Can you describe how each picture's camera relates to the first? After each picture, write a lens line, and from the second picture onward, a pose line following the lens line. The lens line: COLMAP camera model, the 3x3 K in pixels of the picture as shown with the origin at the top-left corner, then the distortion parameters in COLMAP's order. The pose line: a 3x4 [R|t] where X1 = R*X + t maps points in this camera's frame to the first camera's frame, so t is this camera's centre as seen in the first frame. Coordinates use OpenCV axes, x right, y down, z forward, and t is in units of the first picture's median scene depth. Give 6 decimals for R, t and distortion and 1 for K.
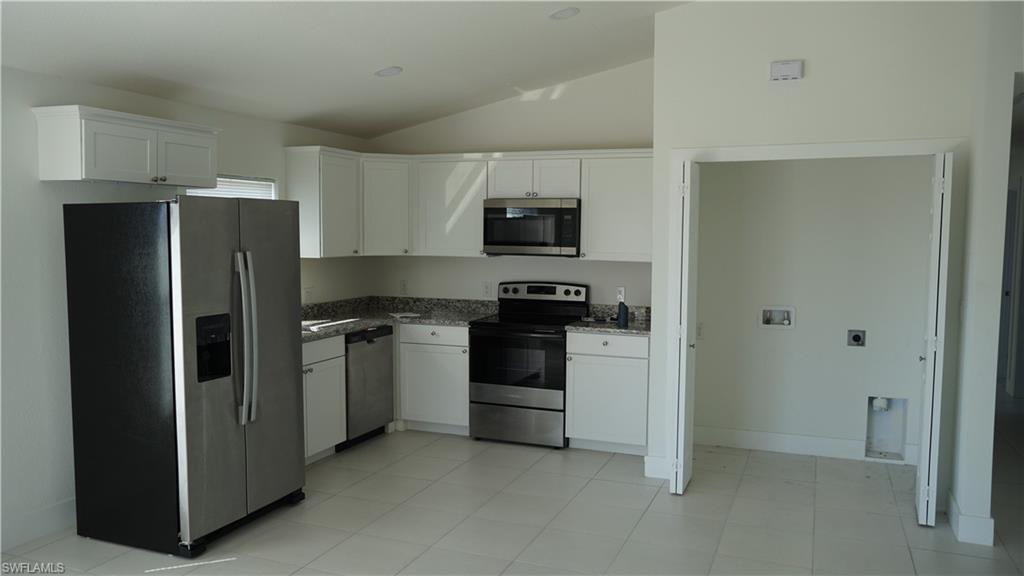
lens RADIAL K [[778.3, 0, 512.0], [0, 778.3, 288.0], [0, 0, 1]] dist [-0.028832, 0.071634]
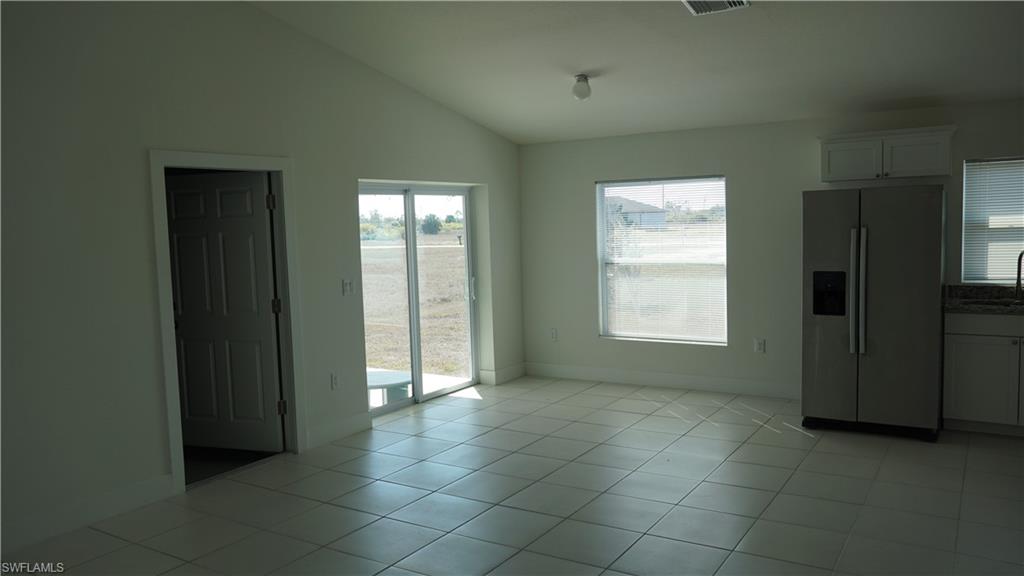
lens RADIAL K [[778.3, 0, 512.0], [0, 778.3, 288.0], [0, 0, 1]] dist [-0.028832, 0.071634]
pose [[-0.179858, 0.083219, -0.980166, 0.772191], [-0.044521, 0.994705, 0.092622, -0.028337], [0.982685, 0.060297, -0.175201, 0.449440]]
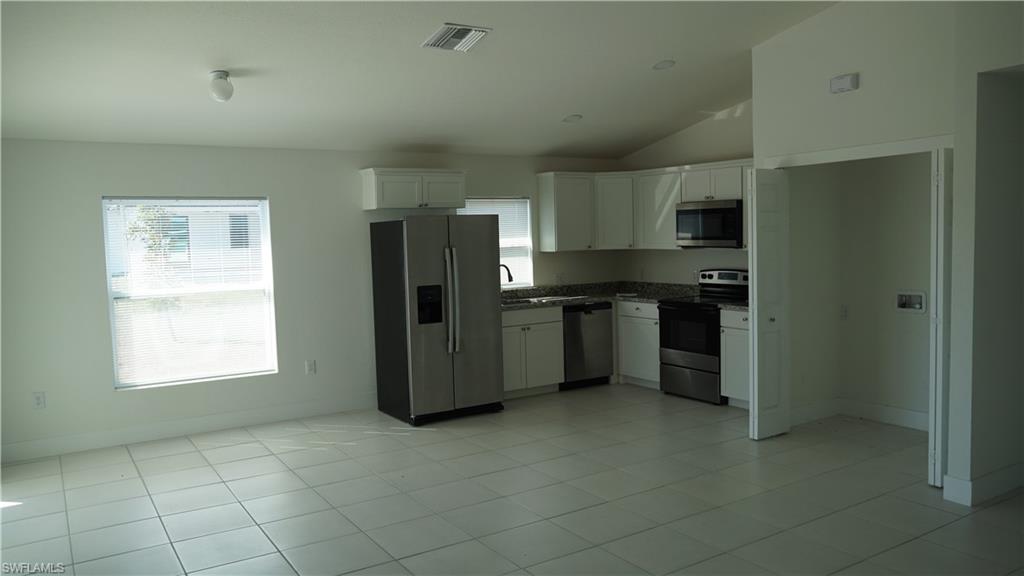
lens RADIAL K [[778.3, 0, 512.0], [0, 778.3, 288.0], [0, 0, 1]] dist [-0.028832, 0.071634]
pose [[0.811815, 0.014510, -0.583735, 0.503202], [-0.012545, 0.999894, 0.007407, 0.017328], [0.583780, 0.001310, 0.811911, -0.181827]]
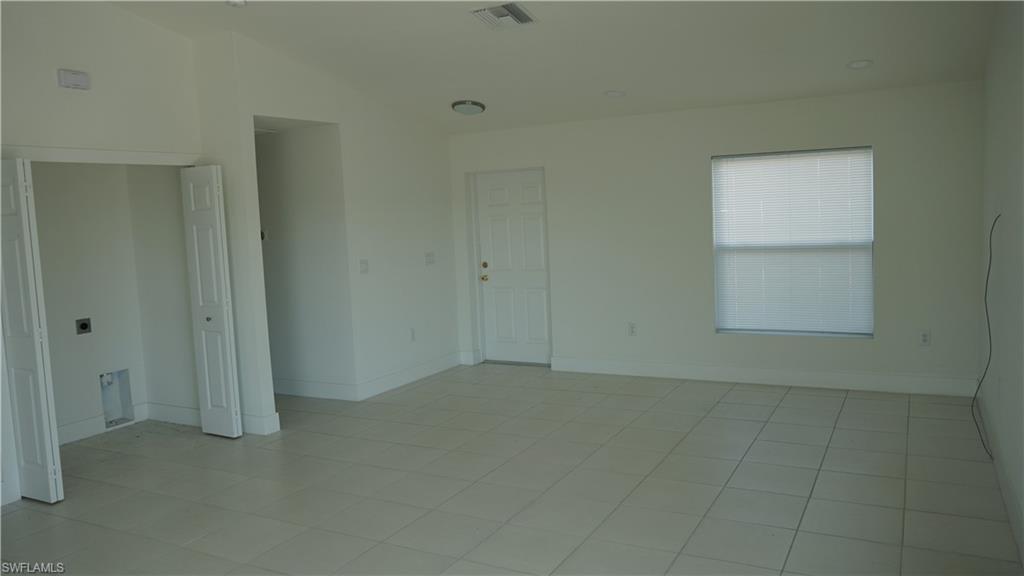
lens RADIAL K [[778.3, 0, 512.0], [0, 778.3, 288.0], [0, 0, 1]] dist [-0.028832, 0.071634]
pose [[0.092032, -0.108731, 0.989802, -0.544877], [0.117895, 0.988219, 0.097595, -0.023276], [-0.988752, 0.107711, 0.103767, 0.254033]]
